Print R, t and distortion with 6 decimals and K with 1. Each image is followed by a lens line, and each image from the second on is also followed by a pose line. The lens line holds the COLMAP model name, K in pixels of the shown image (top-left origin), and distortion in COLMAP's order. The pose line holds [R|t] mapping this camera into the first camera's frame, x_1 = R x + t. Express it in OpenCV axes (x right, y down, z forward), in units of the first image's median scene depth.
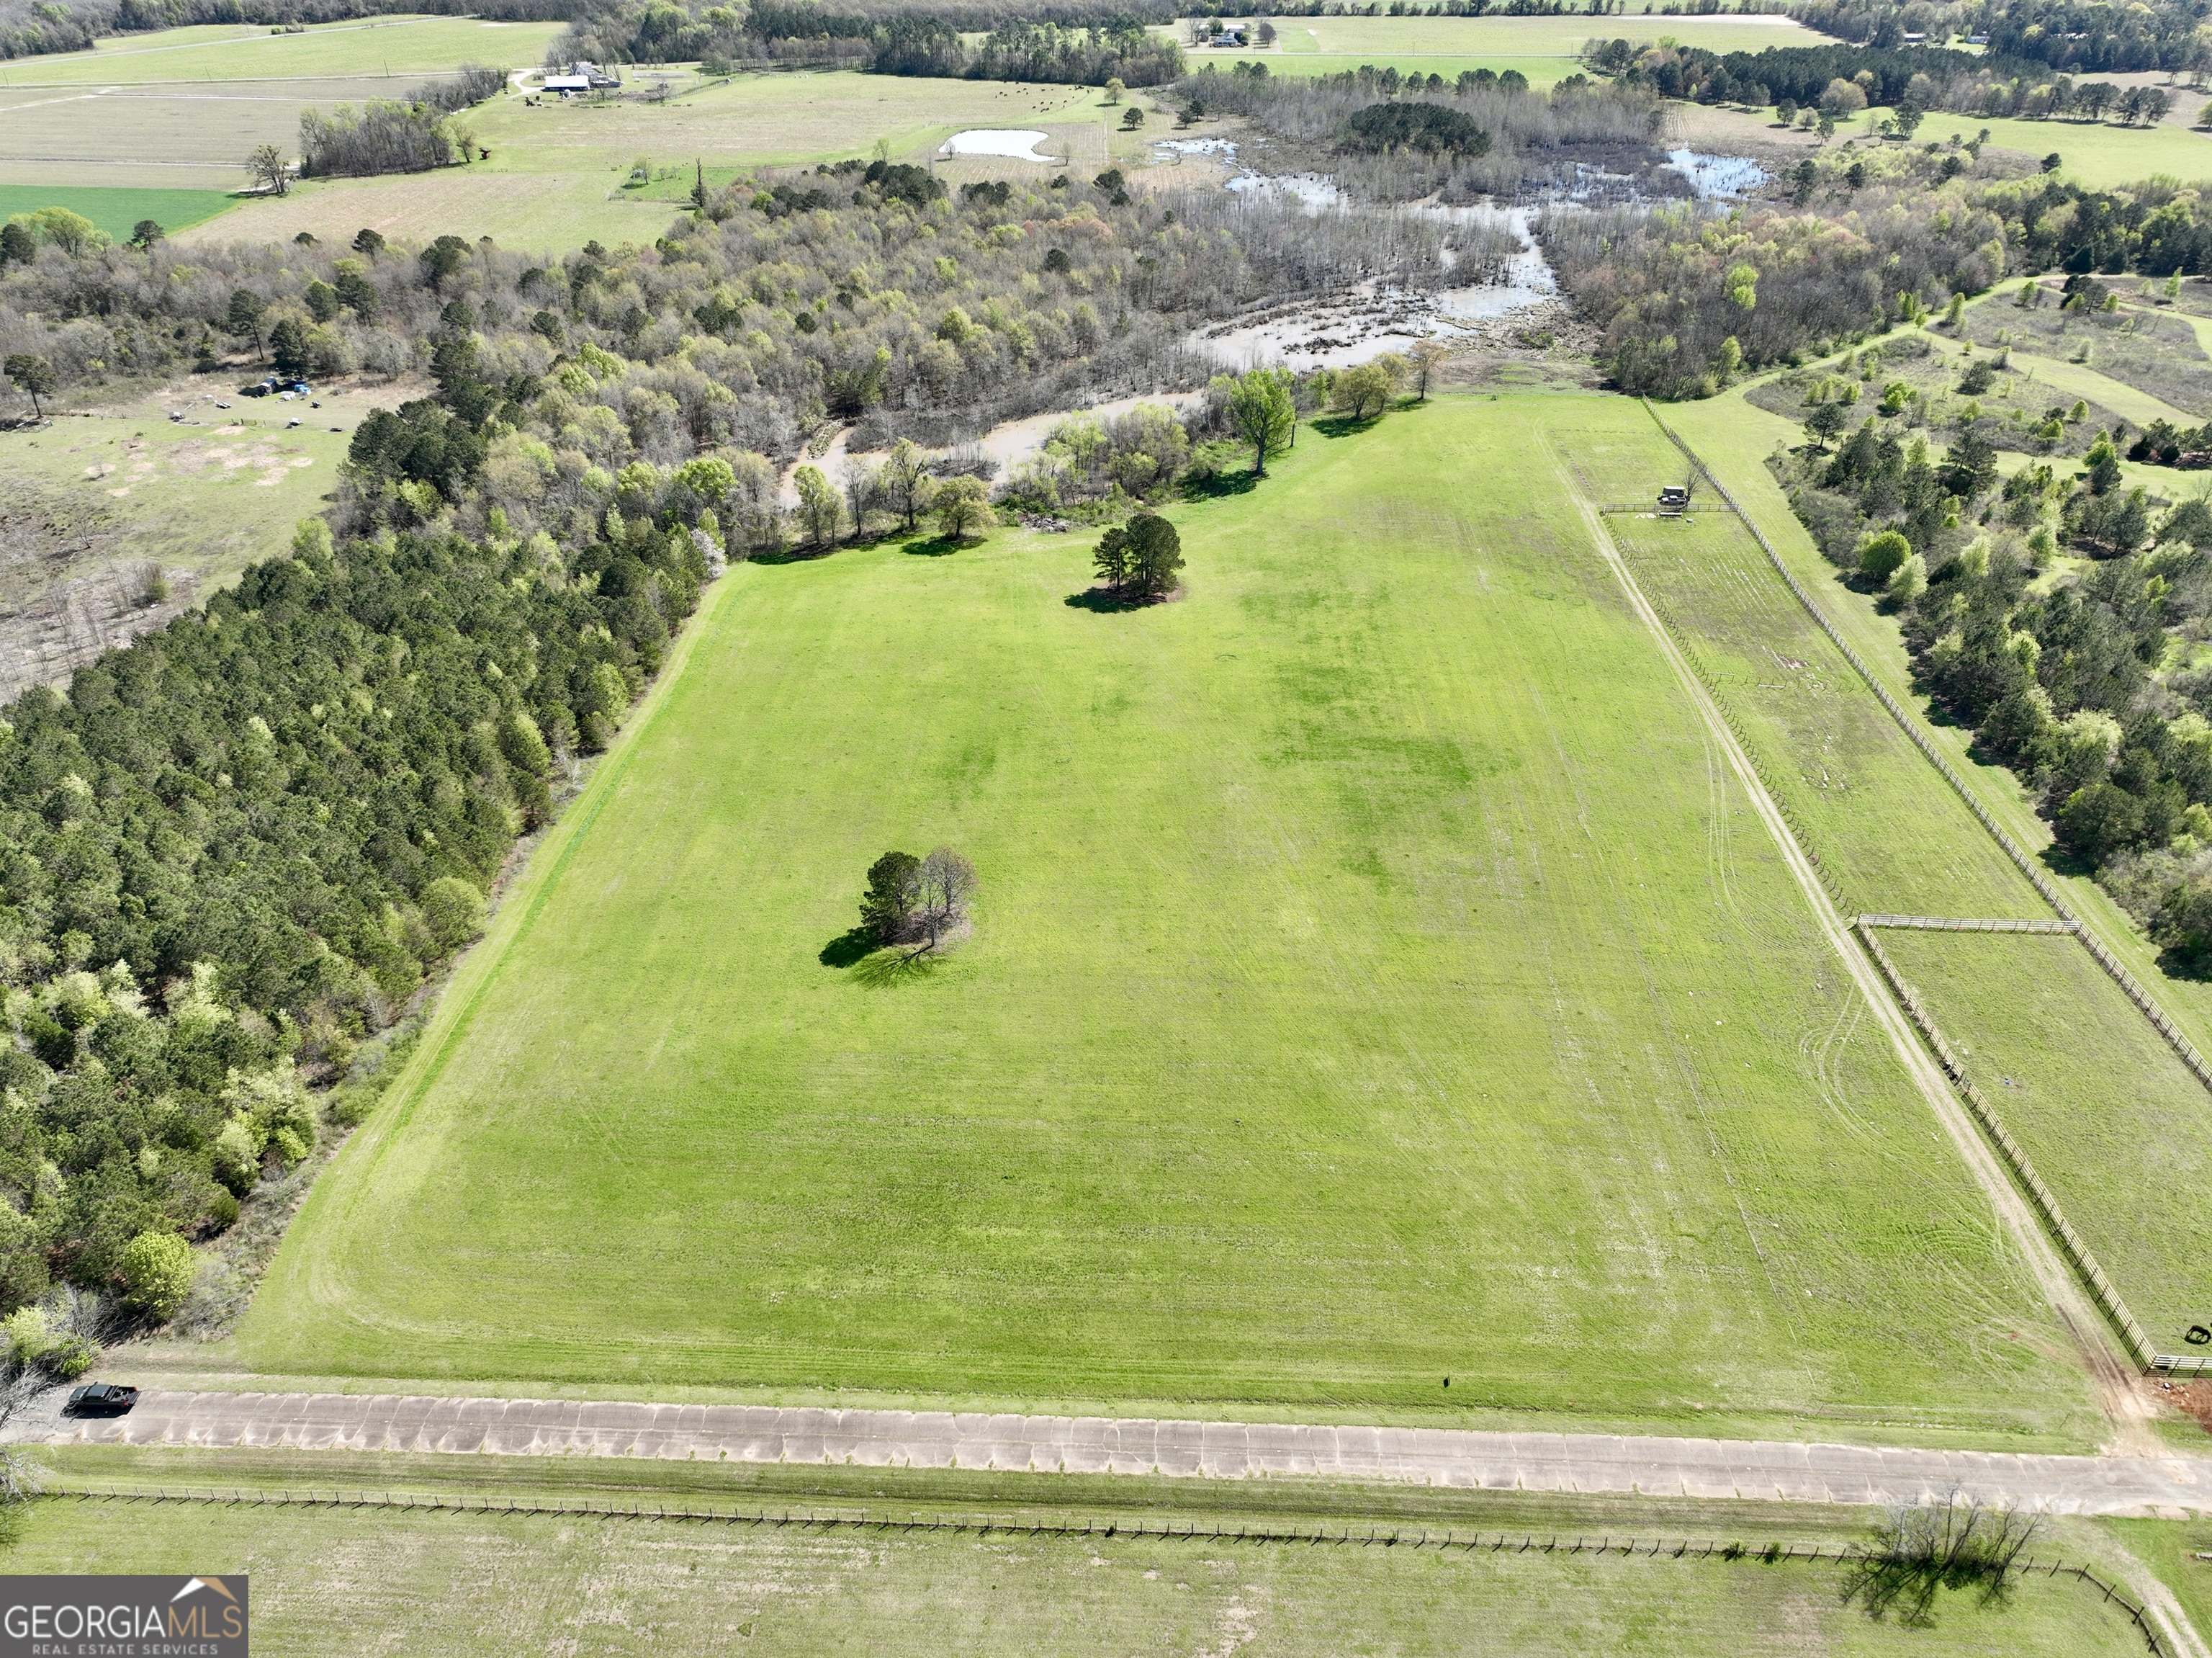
lens RADIAL K [[1577.9, 0, 1105.4], [0, 1577.9, 836.9], [0, 0, 1]] dist [0.004975, 0.016385]
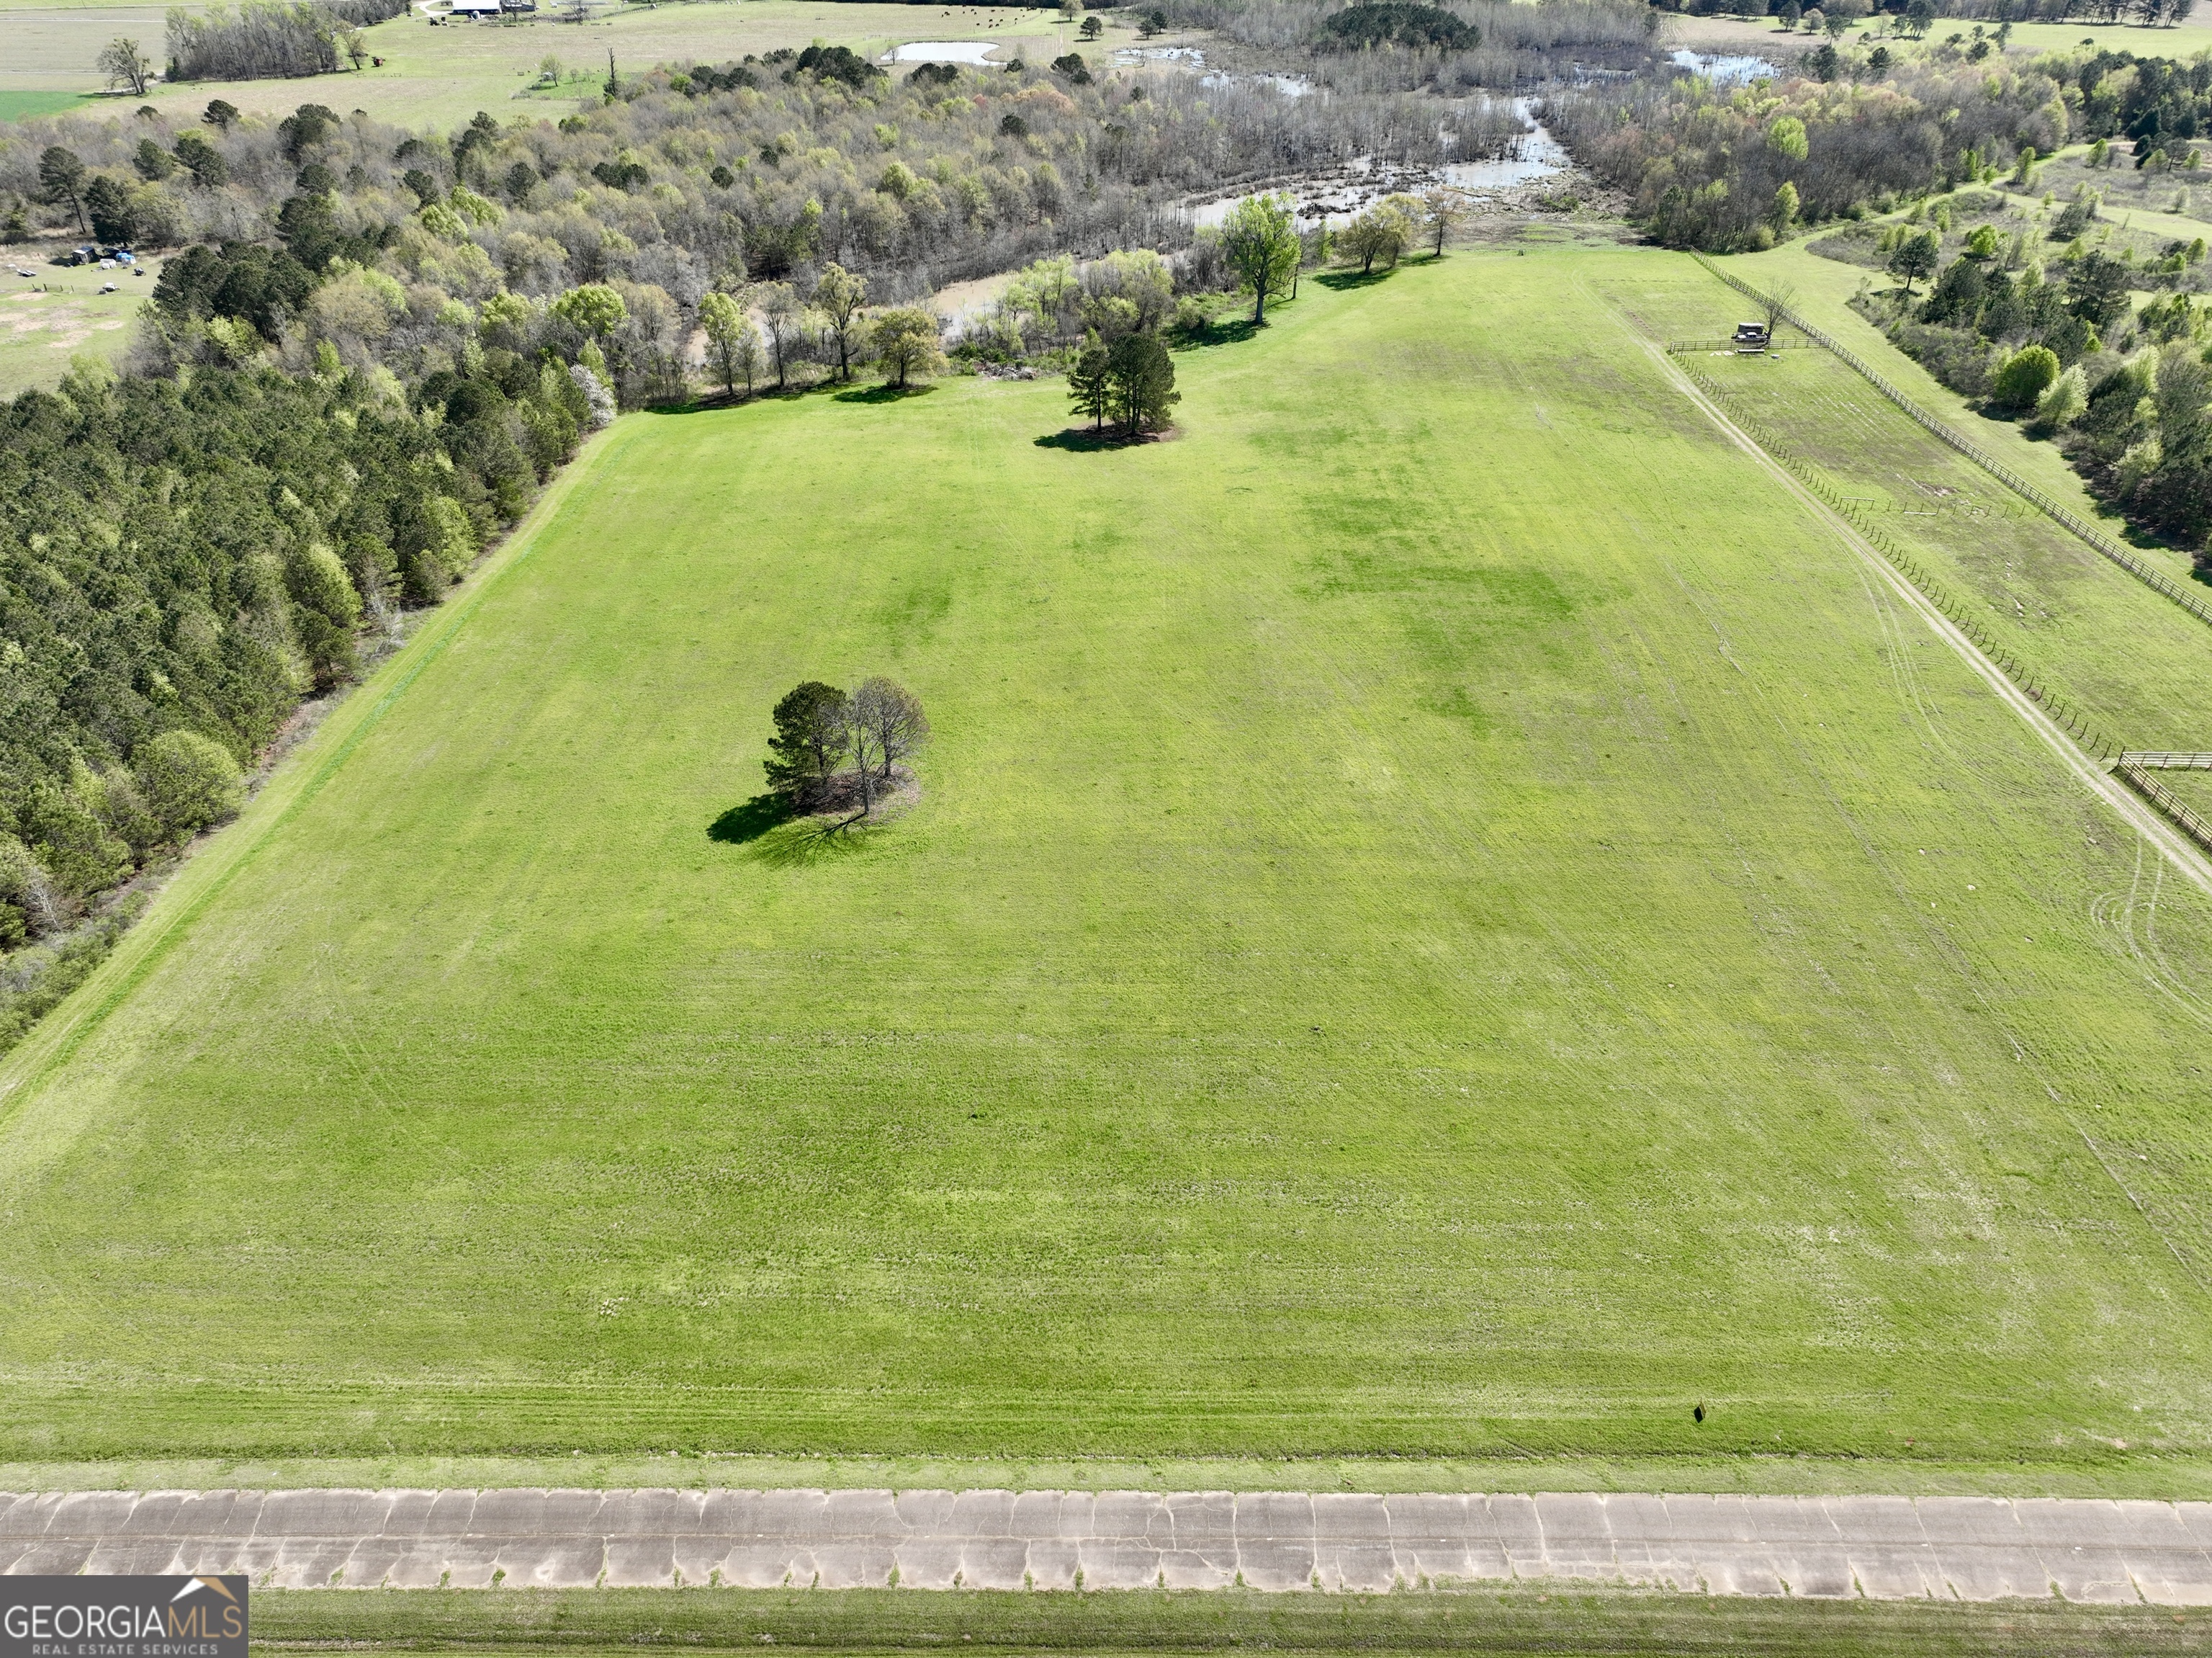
lens RADIAL K [[1577.9, 0, 1109.1], [0, 1577.9, 818.1], [0, 0, 1]] dist [0.004975, 0.016385]
pose [[0.999455, -0.019607, 0.026559, -0.016927], [0.020138, 0.999599, -0.019890, 0.081902], [-0.026158, 0.020414, 0.999449, 0.261143]]
